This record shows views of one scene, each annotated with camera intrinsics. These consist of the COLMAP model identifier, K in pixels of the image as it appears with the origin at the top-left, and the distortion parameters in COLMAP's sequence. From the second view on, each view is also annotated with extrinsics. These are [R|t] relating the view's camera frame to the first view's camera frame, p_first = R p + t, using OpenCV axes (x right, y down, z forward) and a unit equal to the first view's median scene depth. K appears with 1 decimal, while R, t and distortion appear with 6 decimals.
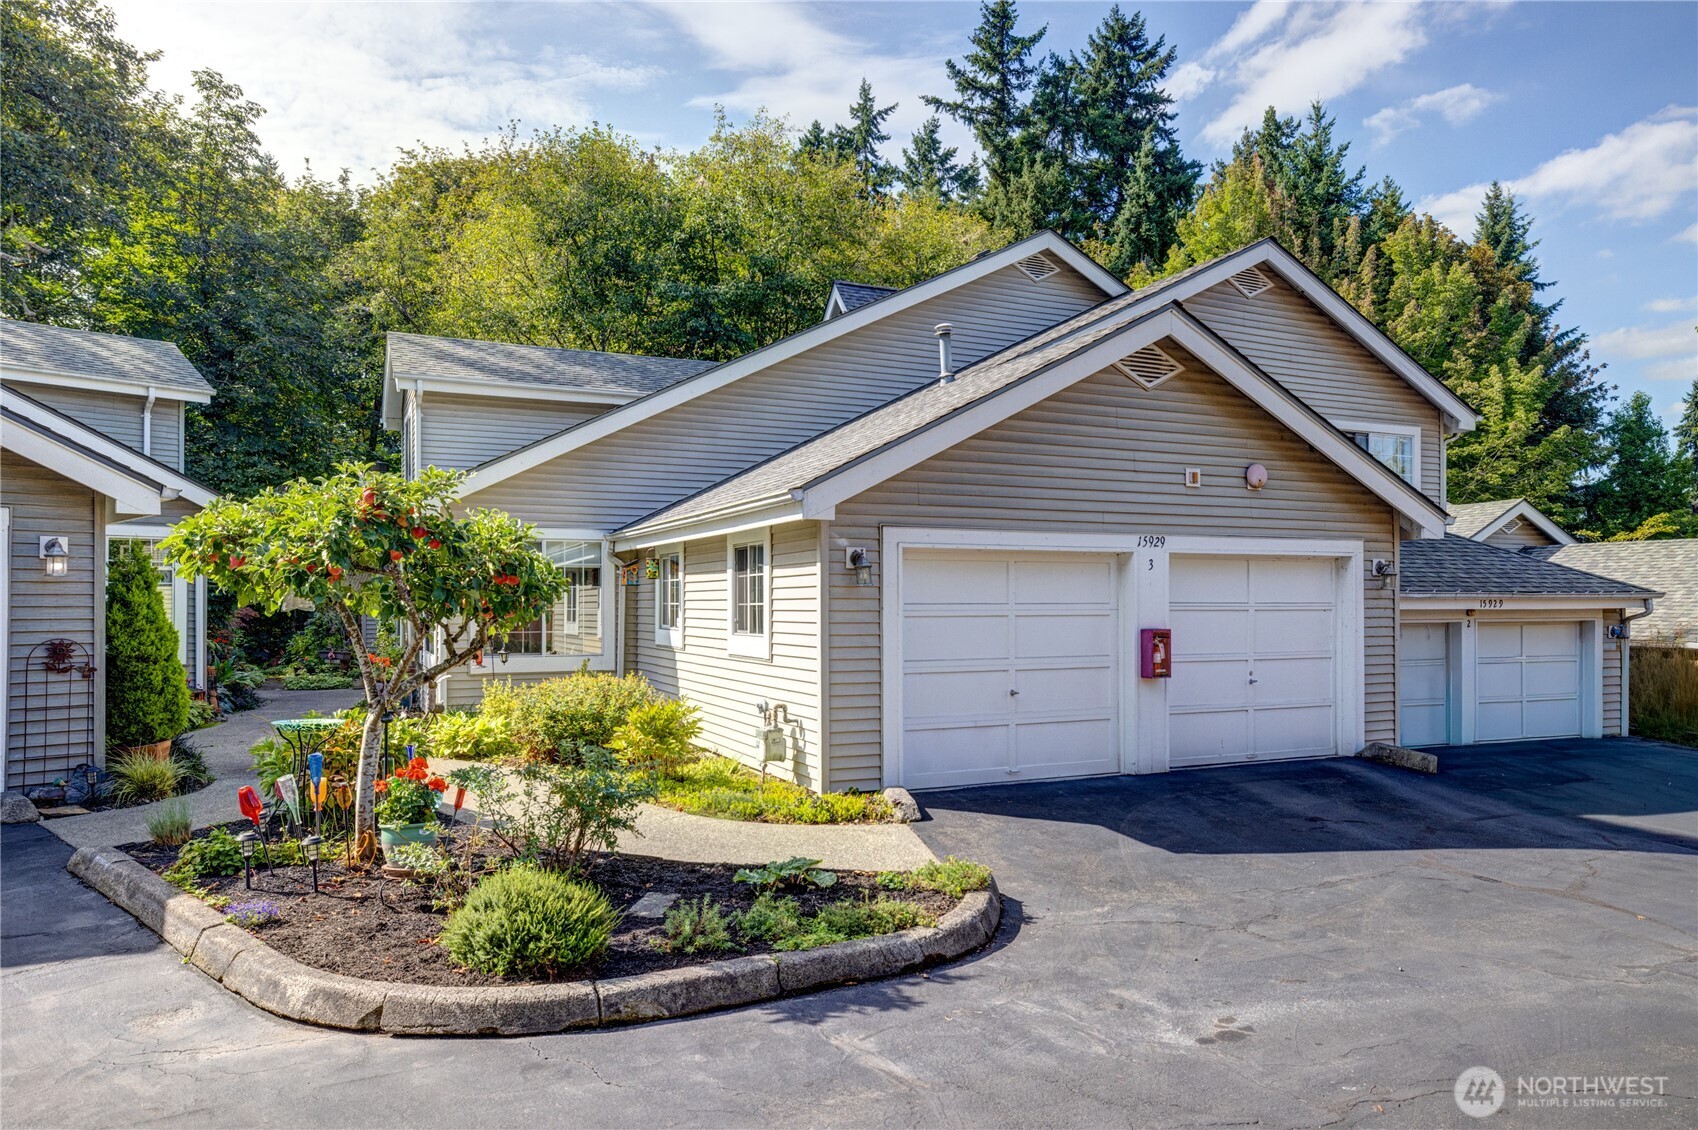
lens RADIAL K [[1088.3, 0, 852.7], [0, 1088.3, 606.5], [0, 0, 1]] dist [0.003491, 0.000940]
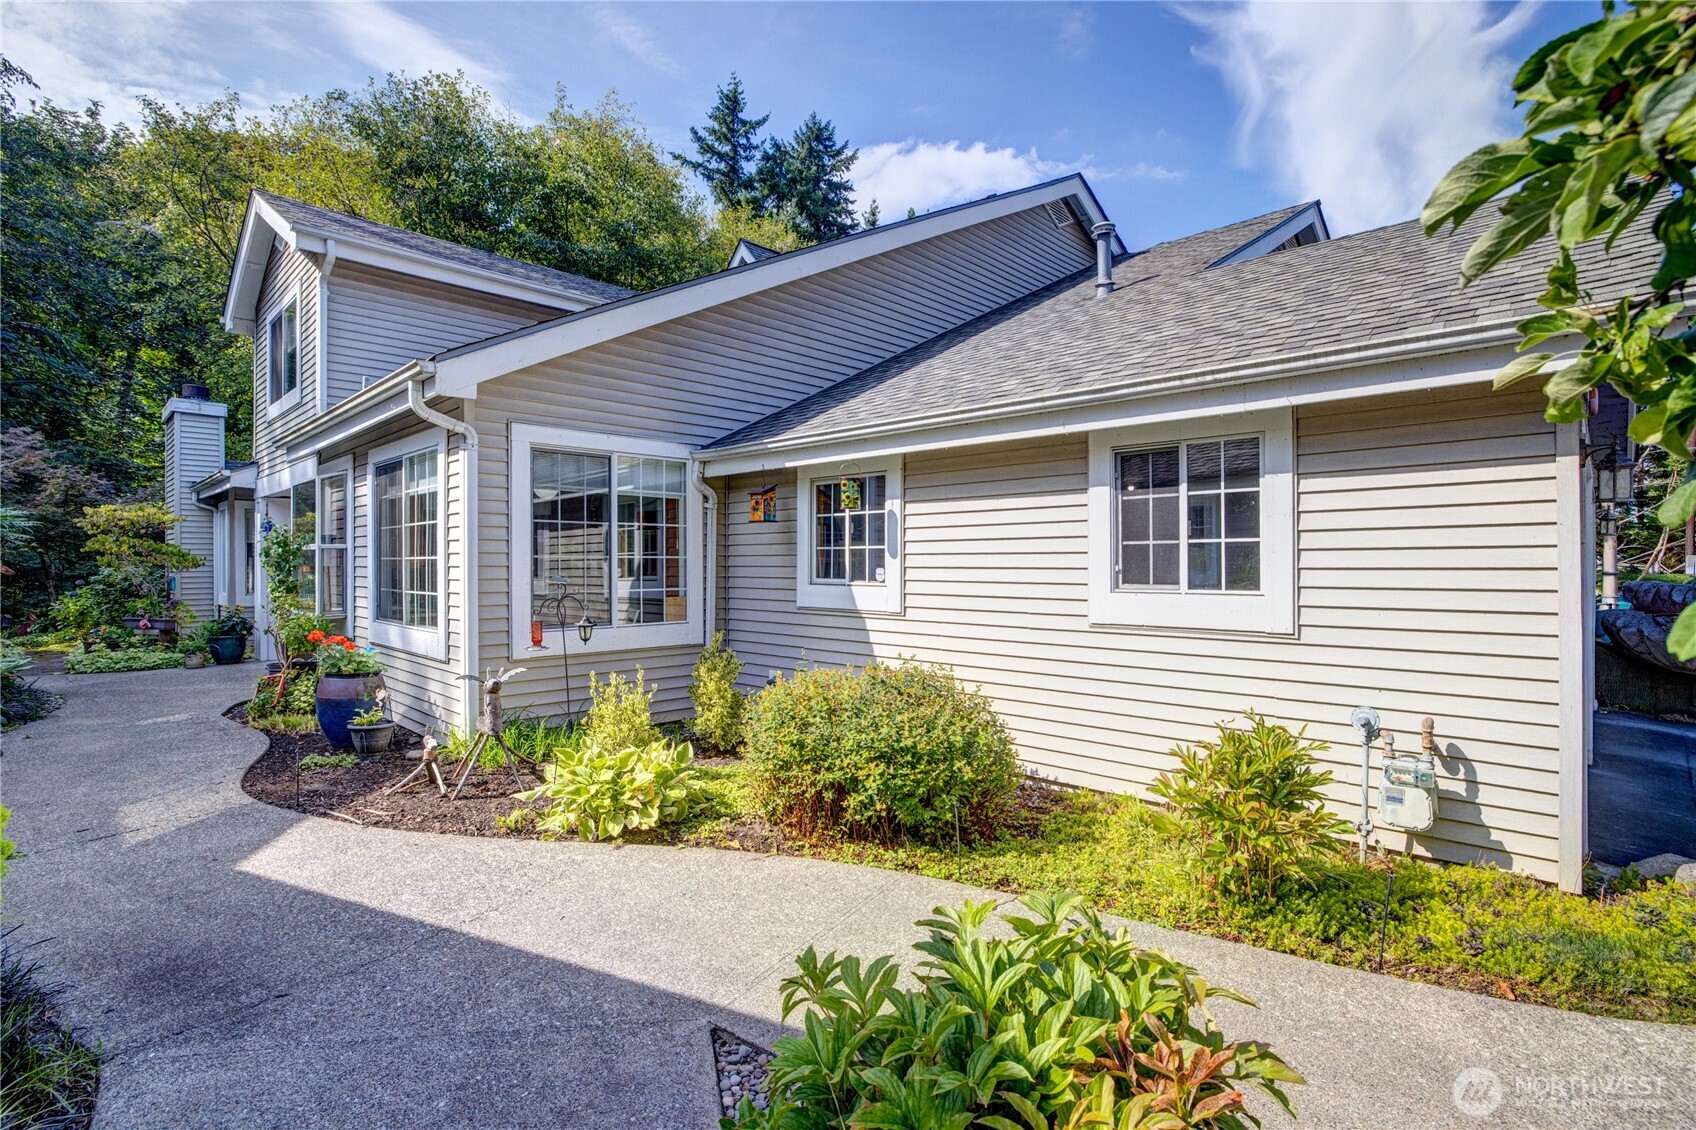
lens RADIAL K [[800.7, 0, 848.0], [0, 800.7, 565.0], [0, 0, 1]] dist [-0.034760, 0.017727]
pose [[0.939313, -0.000973, 0.343060, -0.055732], [0.001493, 0.999998, -0.001251, 0.001490], [-0.343058, 0.001687, 0.939313, 0.085867]]
